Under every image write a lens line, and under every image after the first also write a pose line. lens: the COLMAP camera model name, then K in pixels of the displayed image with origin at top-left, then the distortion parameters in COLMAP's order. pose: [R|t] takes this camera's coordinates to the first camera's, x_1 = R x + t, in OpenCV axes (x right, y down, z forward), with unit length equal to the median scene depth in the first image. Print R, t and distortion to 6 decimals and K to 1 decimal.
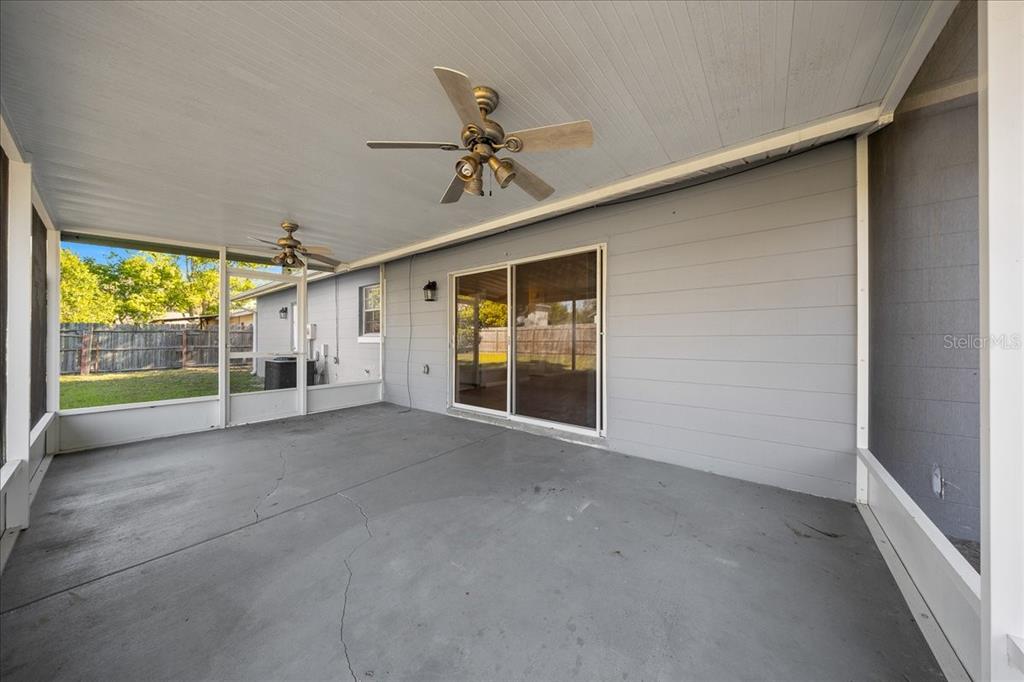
lens RADIAL K [[328.1, 0, 510.0], [0, 328.1, 336.7], [0, 0, 1]] dist [0.001816, 0.000140]
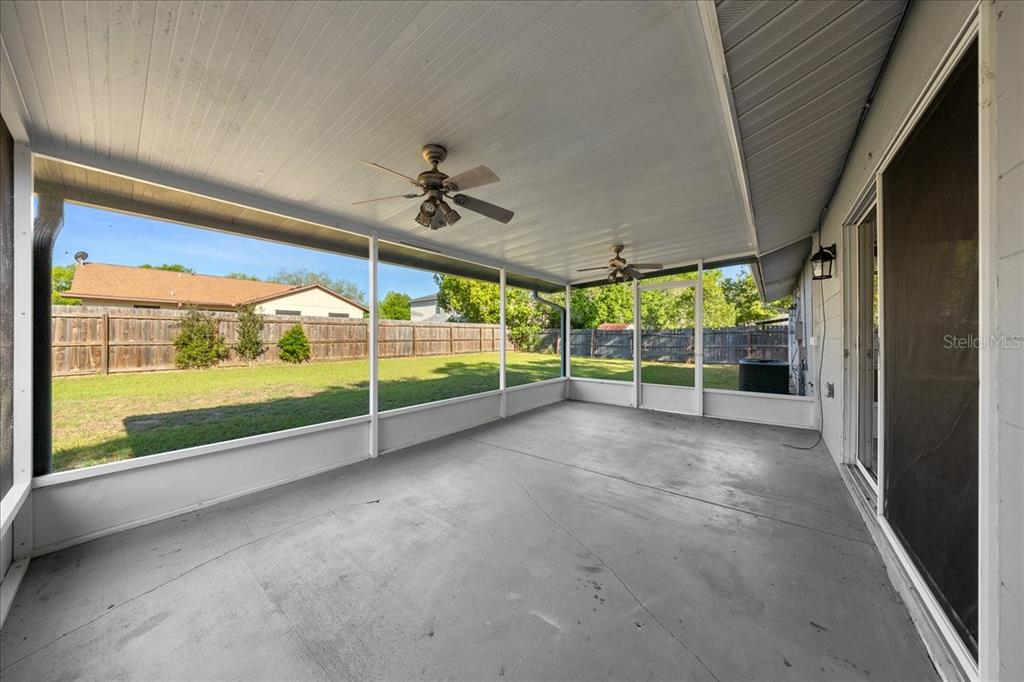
lens RADIAL K [[328.1, 0, 503.5], [0, 328.1, 339.7], [0, 0, 1]] dist [0.001816, 0.000140]
pose [[-0.012860, 0.006142, -0.999898, 0.309797], [0.004360, 0.999972, 0.006087, -0.002620], [0.999908, -0.004281, -0.012887, 0.343635]]
